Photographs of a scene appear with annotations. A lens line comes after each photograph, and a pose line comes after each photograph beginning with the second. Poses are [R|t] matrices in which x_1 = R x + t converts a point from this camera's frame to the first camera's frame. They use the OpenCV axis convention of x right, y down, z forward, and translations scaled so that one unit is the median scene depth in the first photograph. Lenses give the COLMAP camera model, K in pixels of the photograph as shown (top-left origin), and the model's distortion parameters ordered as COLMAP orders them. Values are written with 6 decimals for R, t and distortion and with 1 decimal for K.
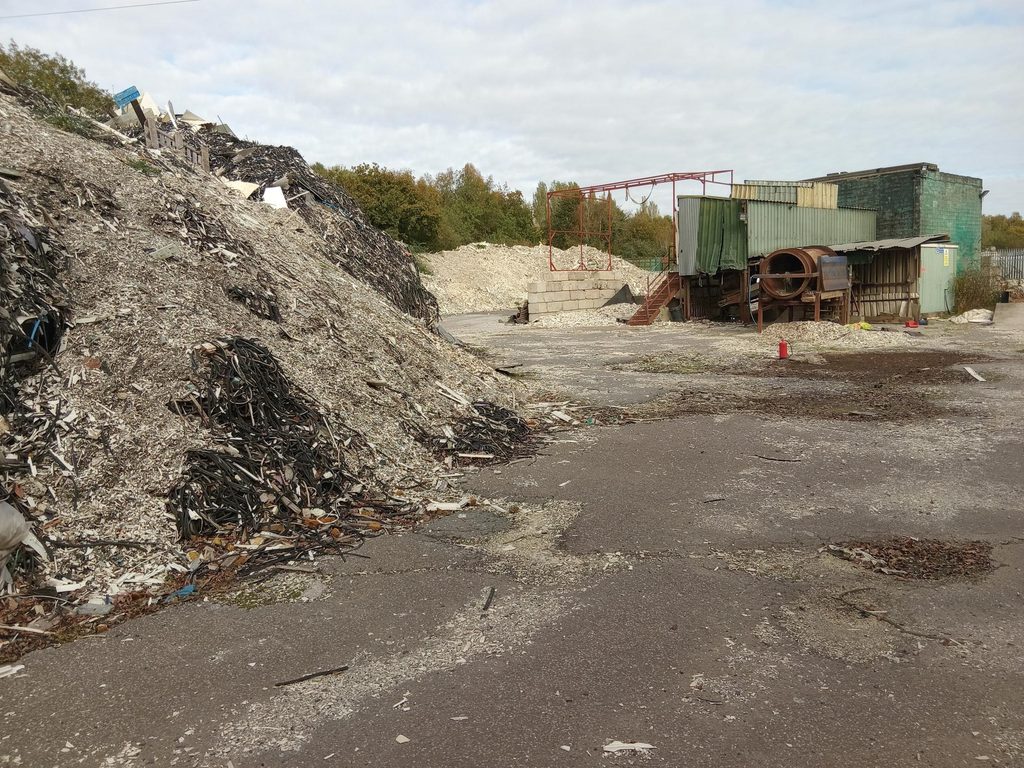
lens RADIAL K [[760.6, 0, 529.2], [0, 760.6, 383.7], [0, 0, 1]] dist [0.052803, -0.000302]
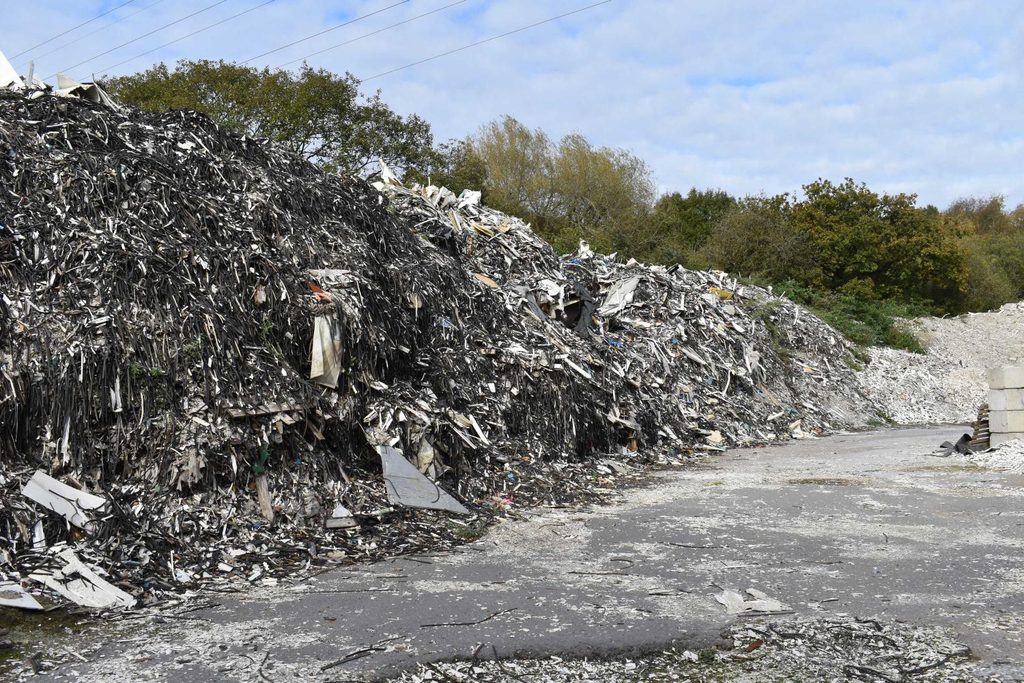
lens RADIAL K [[1014.6, 0, 512.0], [0, 1014.6, 341.5], [0, 0, 1]] dist [-0.078361, 0.003767]
pose [[0.774360, -0.003944, -0.632733, 0.138974], [-0.094485, 0.988048, -0.121792, -0.038391], [0.625651, 0.154095, 0.764732, 0.286346]]
